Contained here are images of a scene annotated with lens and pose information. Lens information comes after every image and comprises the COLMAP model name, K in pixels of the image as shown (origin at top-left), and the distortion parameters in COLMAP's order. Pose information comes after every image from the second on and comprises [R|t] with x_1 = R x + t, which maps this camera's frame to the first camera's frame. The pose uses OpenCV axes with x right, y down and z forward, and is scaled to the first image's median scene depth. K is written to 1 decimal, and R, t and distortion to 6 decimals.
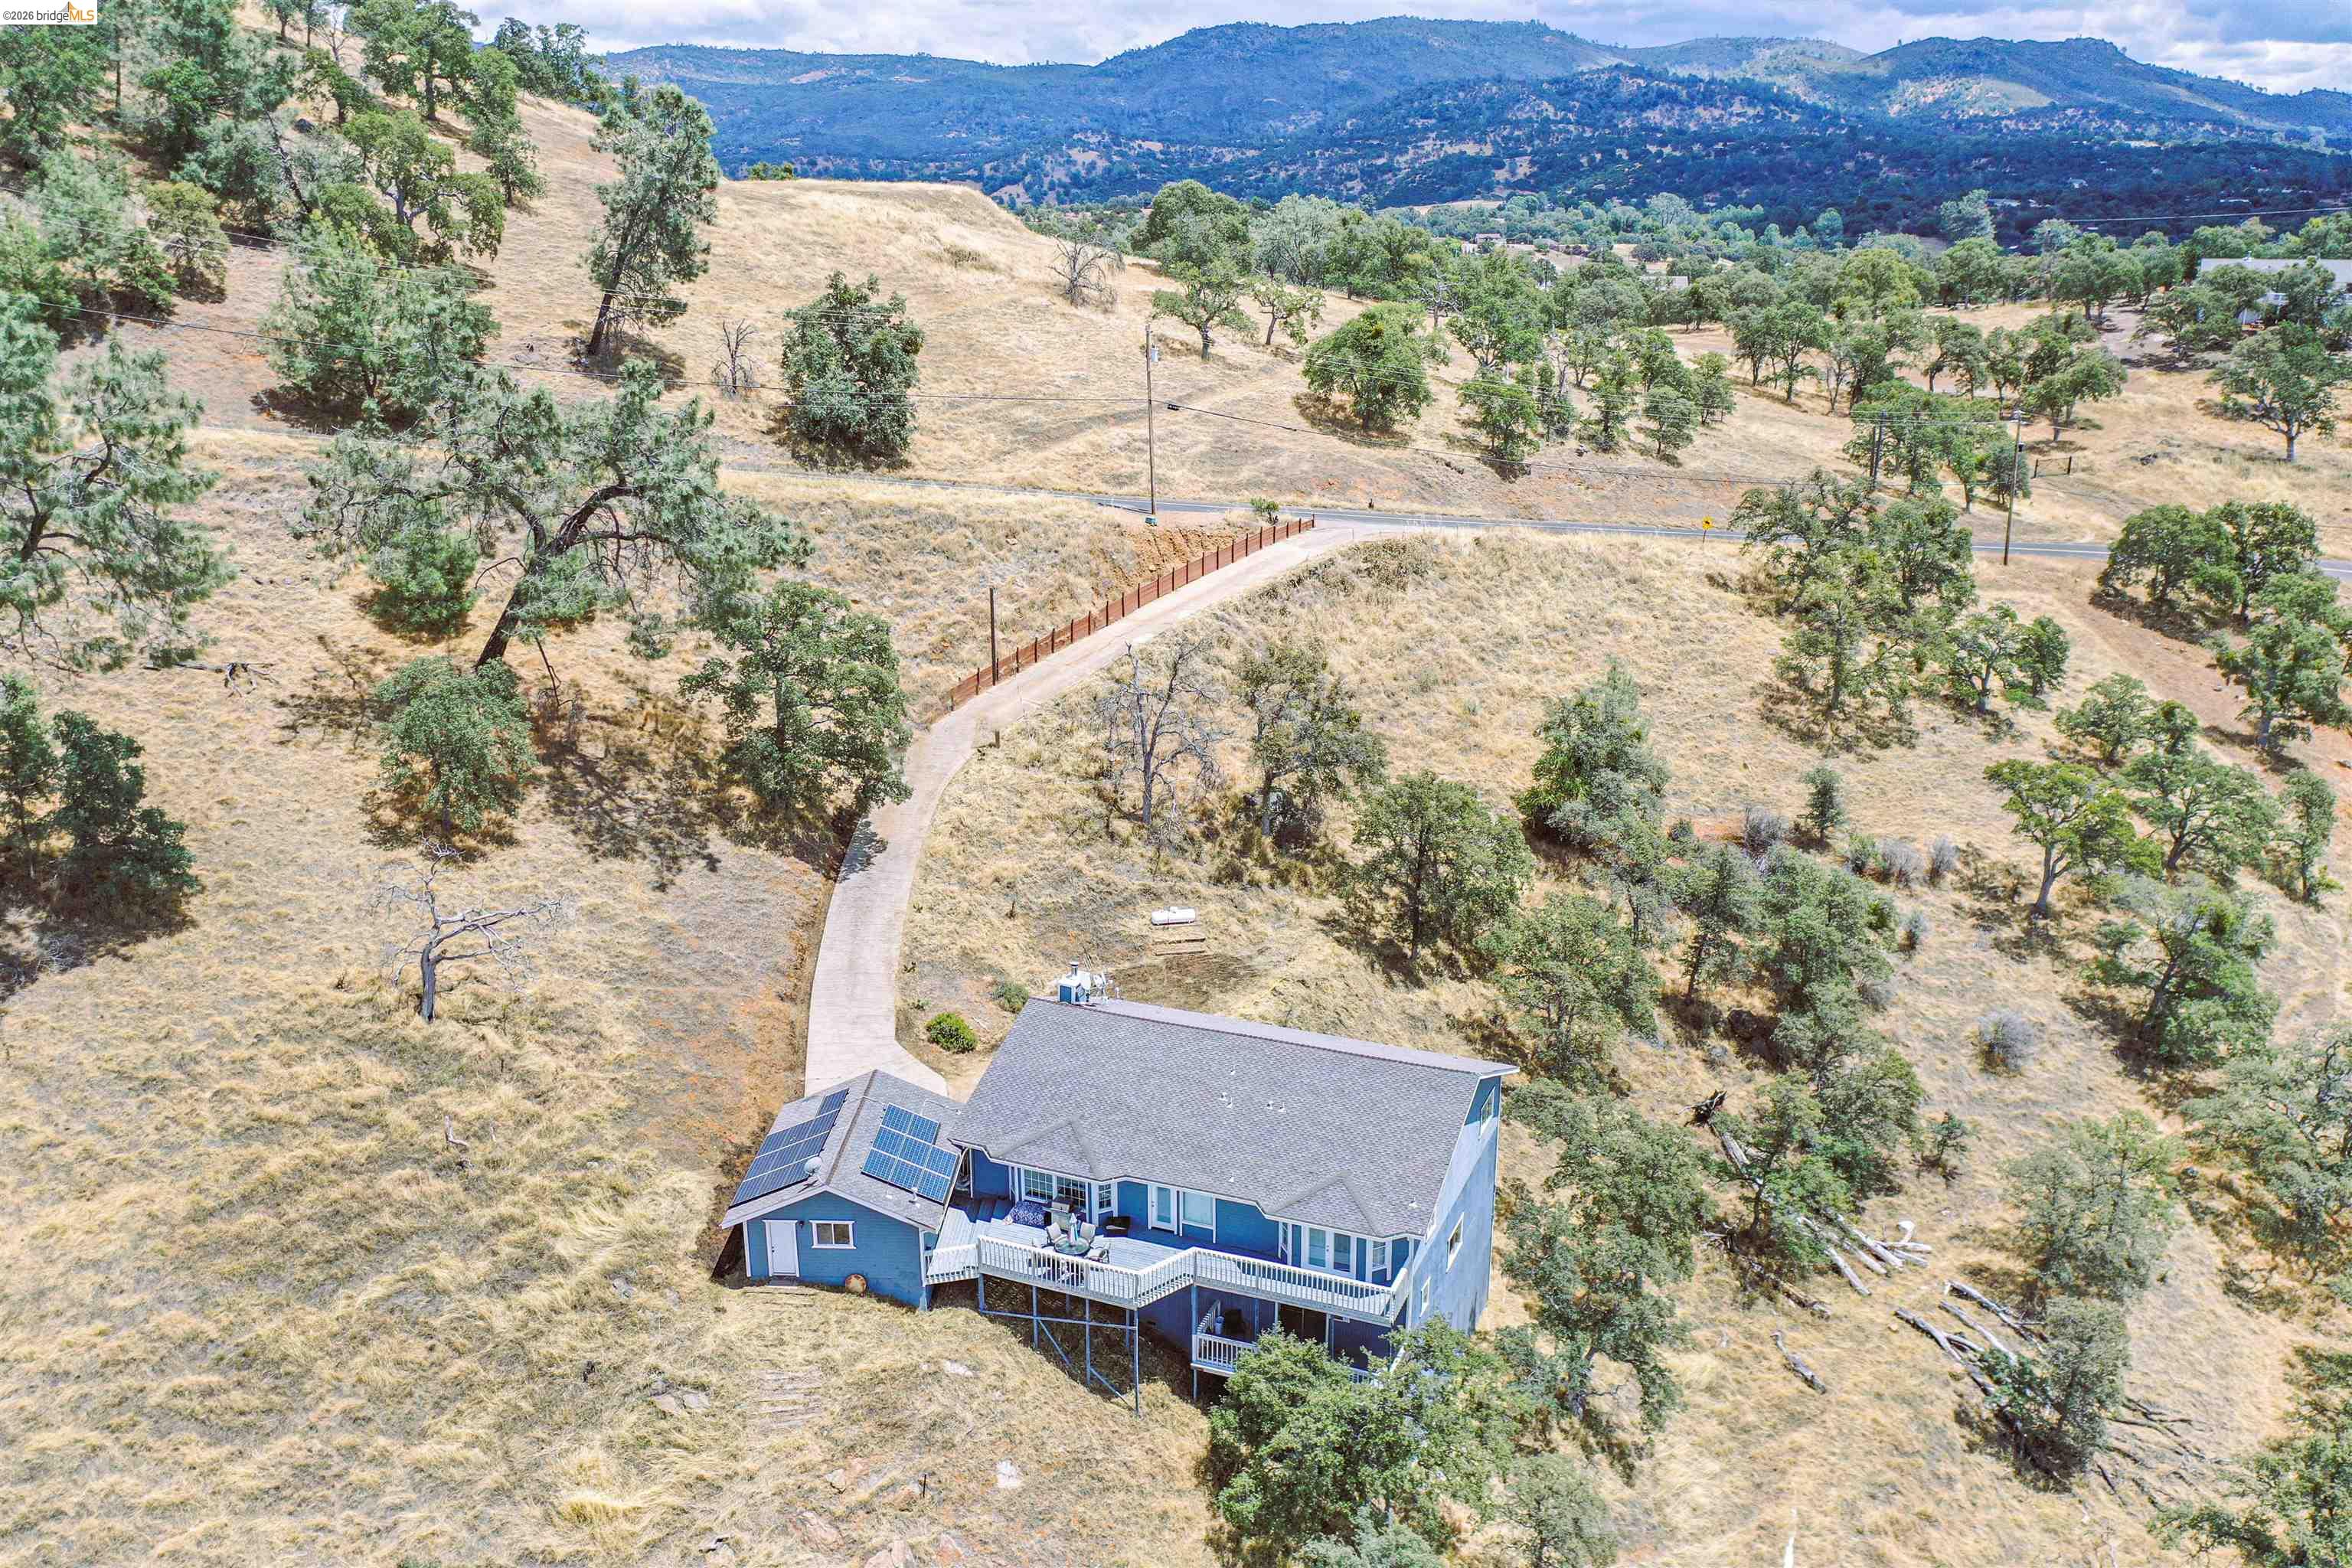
lens RADIAL K [[1865.8, 0, 1192.9], [0, 1865.8, 789.8], [0, 0, 1]] dist [0.004371, 0.009488]
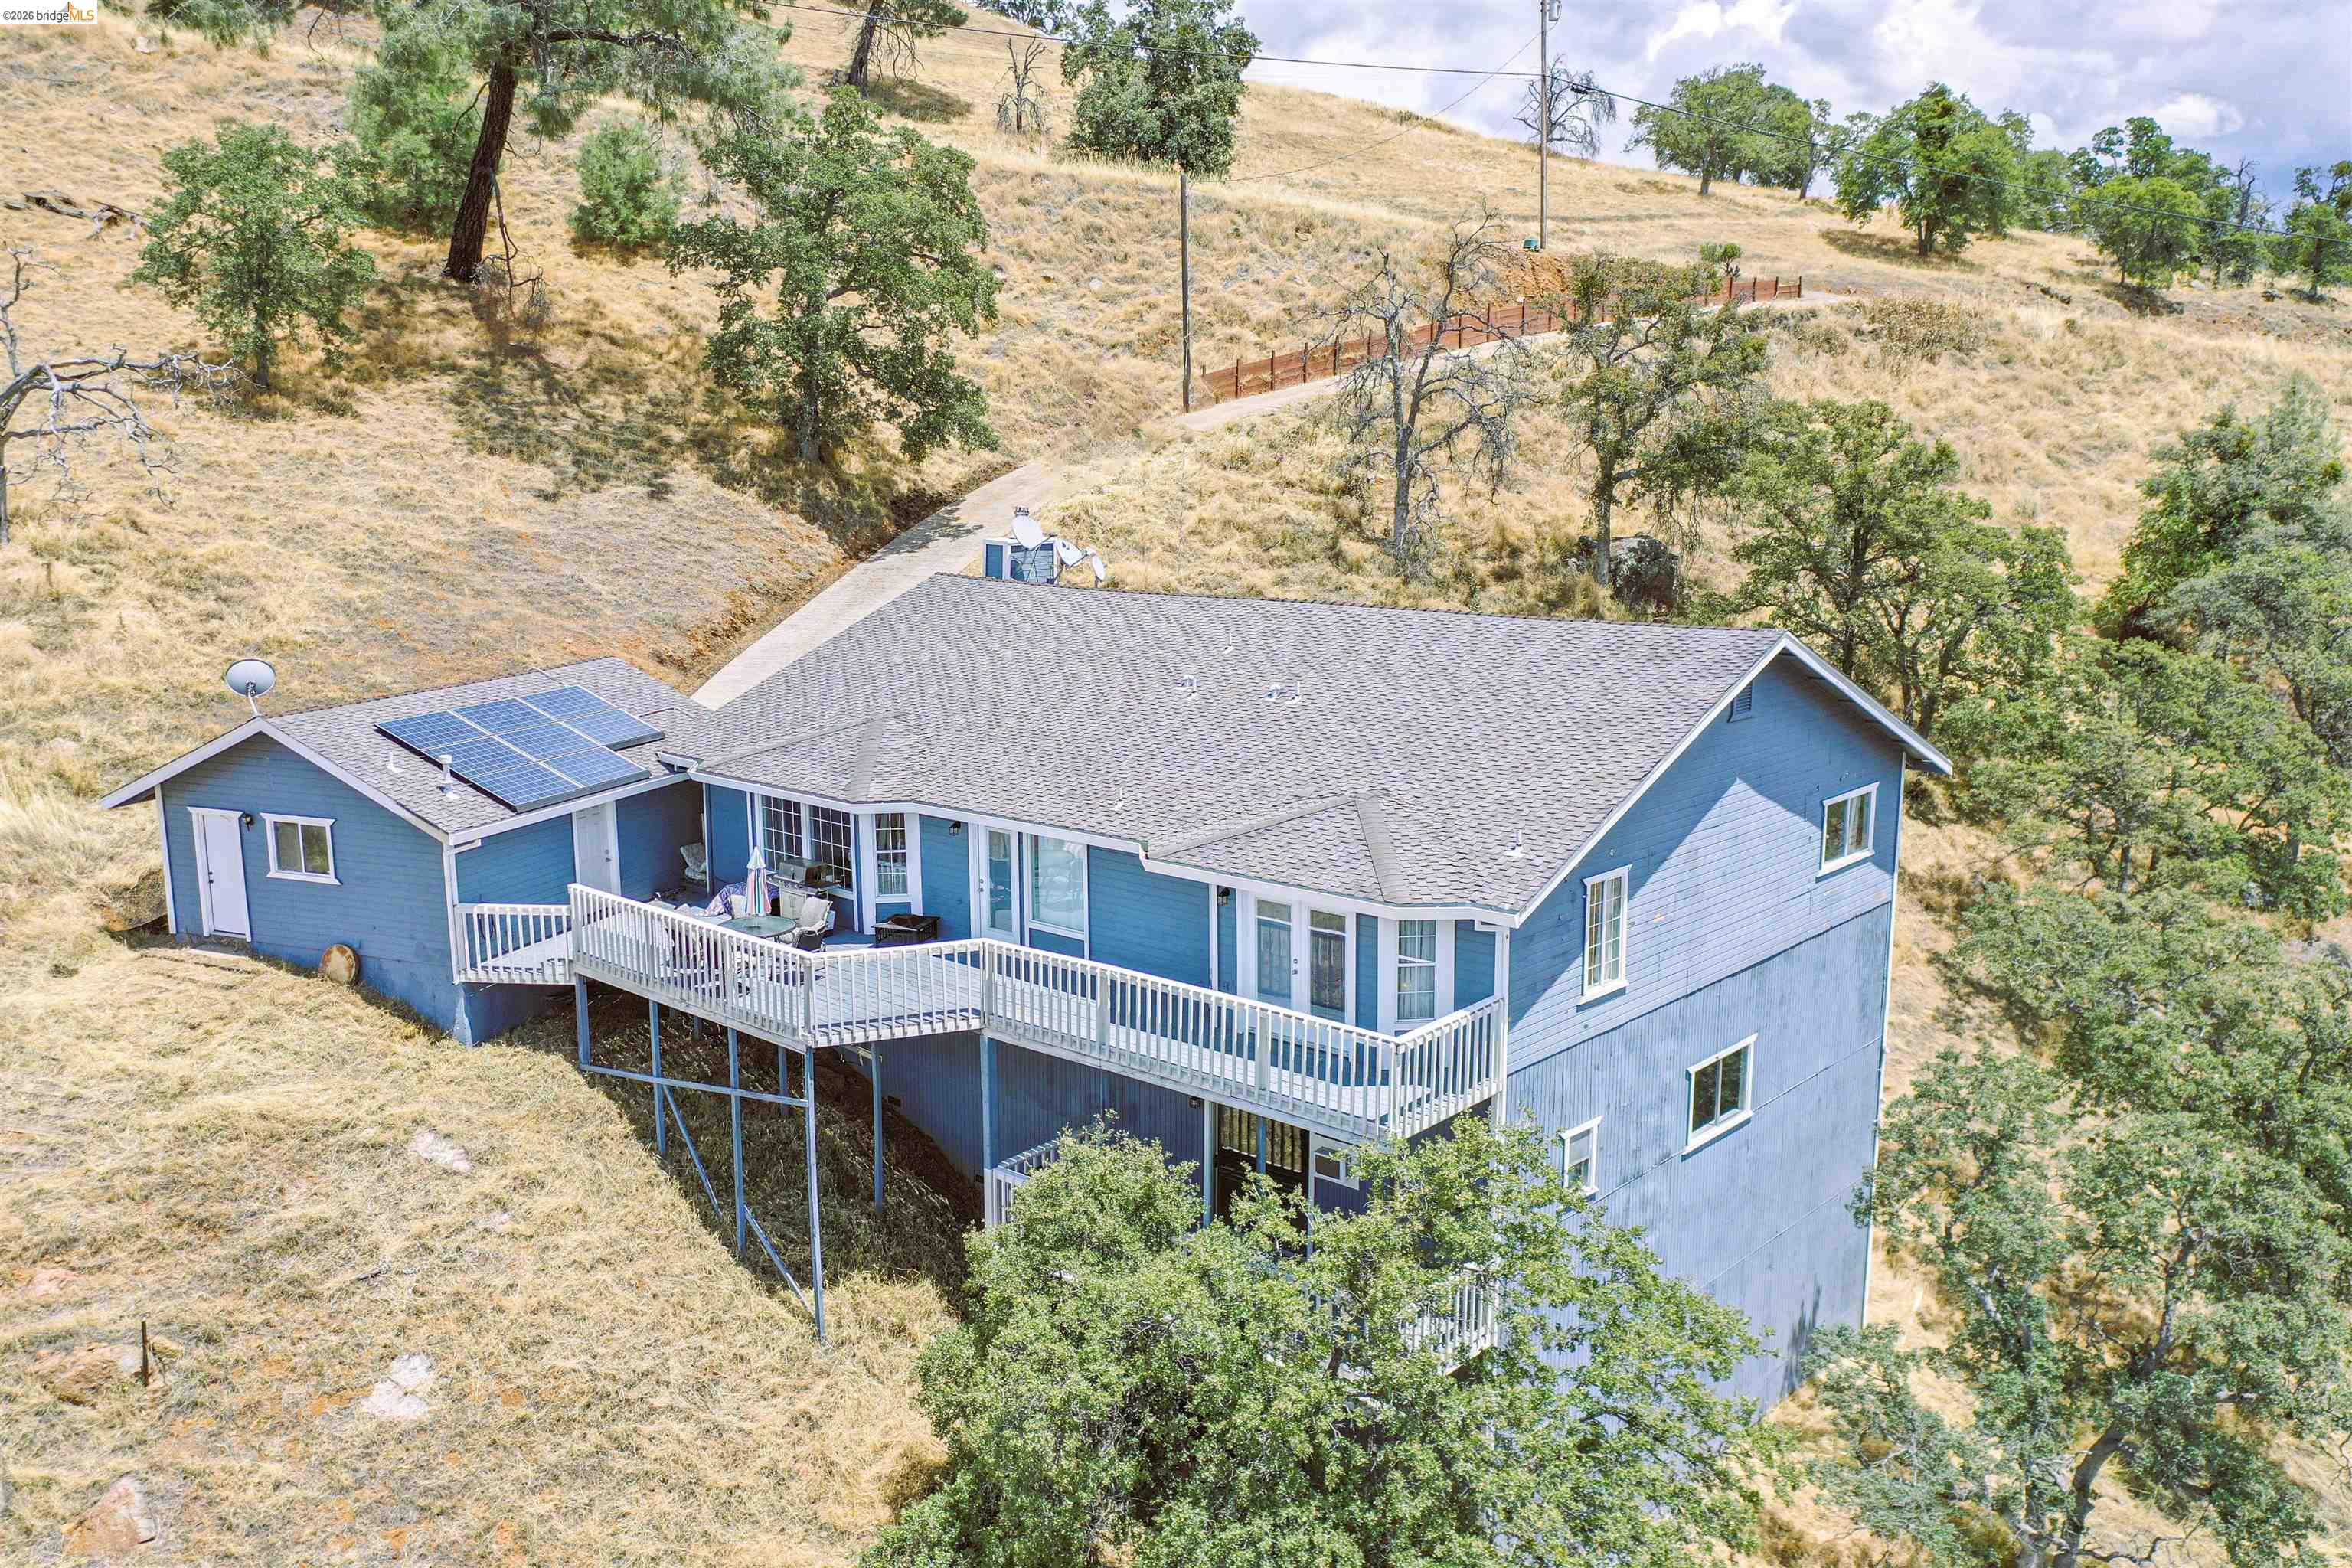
lens RADIAL K [[1865.8, 0, 1183.9], [0, 1865.8, 779.1], [0, 0, 1]] dist [0.004371, 0.009488]
pose [[0.941013, 0.055716, -0.333751, 0.169790], [-0.098491, 0.988743, -0.112638, 0.243452], [0.323718, 0.138865, 0.935908, 0.603444]]
